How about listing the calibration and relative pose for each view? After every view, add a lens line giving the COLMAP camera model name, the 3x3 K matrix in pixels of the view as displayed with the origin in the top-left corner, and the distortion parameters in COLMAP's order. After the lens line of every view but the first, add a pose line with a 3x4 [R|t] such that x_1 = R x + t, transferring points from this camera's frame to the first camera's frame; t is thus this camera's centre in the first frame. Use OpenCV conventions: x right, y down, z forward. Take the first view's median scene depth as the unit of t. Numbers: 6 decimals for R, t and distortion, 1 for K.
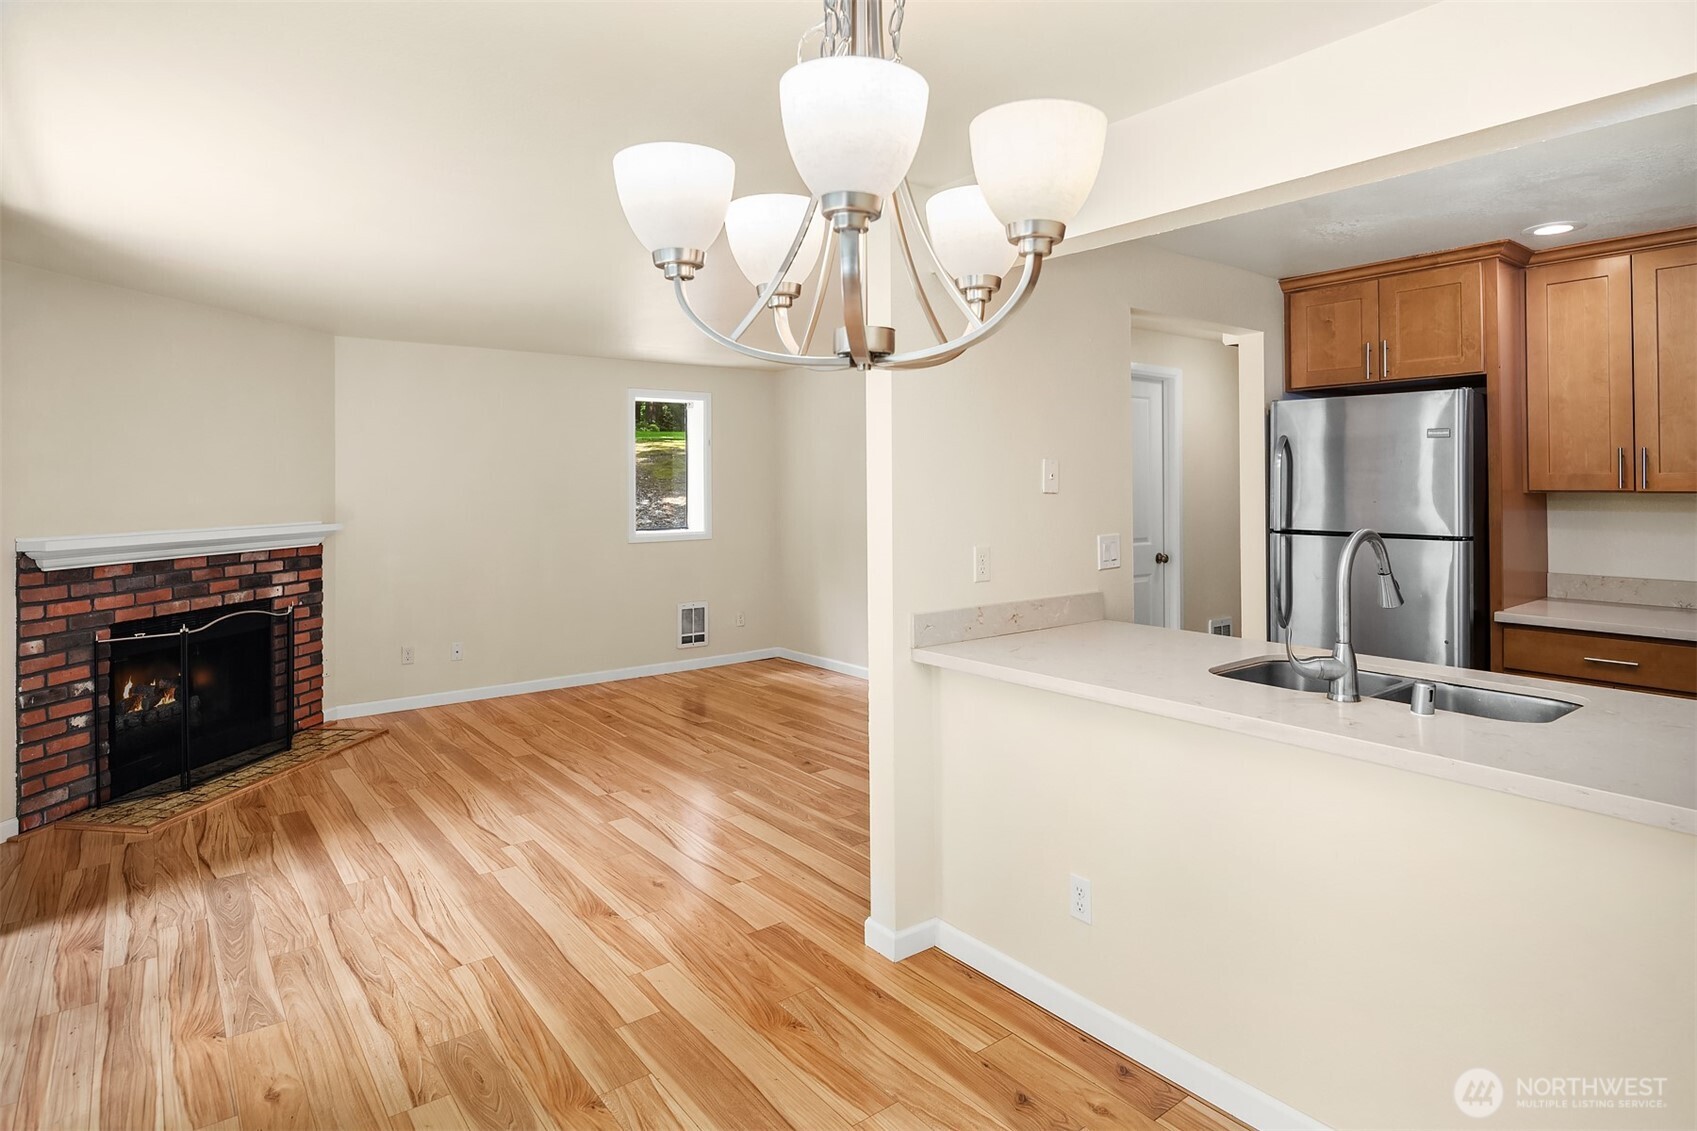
lens RADIAL K [[934.0, 0, 880.1], [0, 934.0, 459.6], [0, 0, 1]] dist [-0.008654, -0.004657]
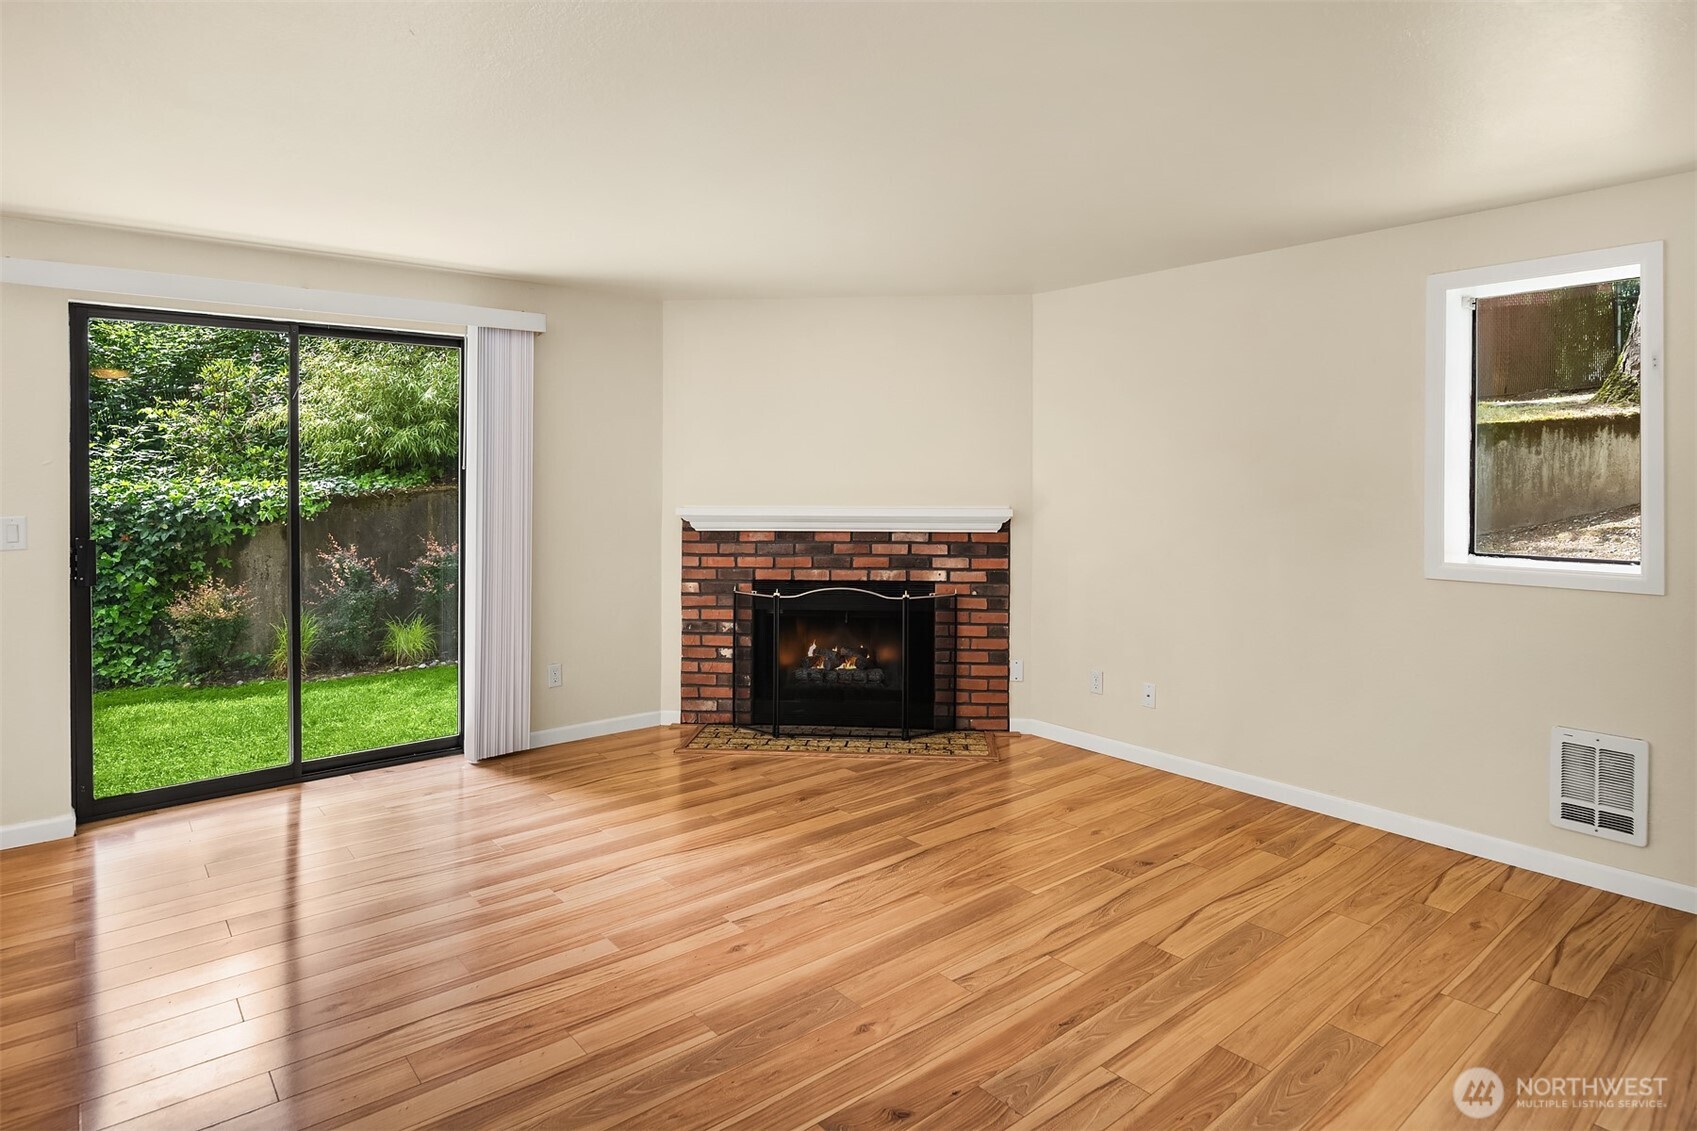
lens RADIAL K [[934.0, 0, 865.7], [0, 934.0, 476.7], [0, 0, 1]] dist [-0.008654, -0.004657]
pose [[0.026572, 0.007592, -0.999618, 0.402938], [0.024208, 0.999673, 0.008236, 0.037685], [0.999354, -0.024418, 0.026379, 1.152813]]
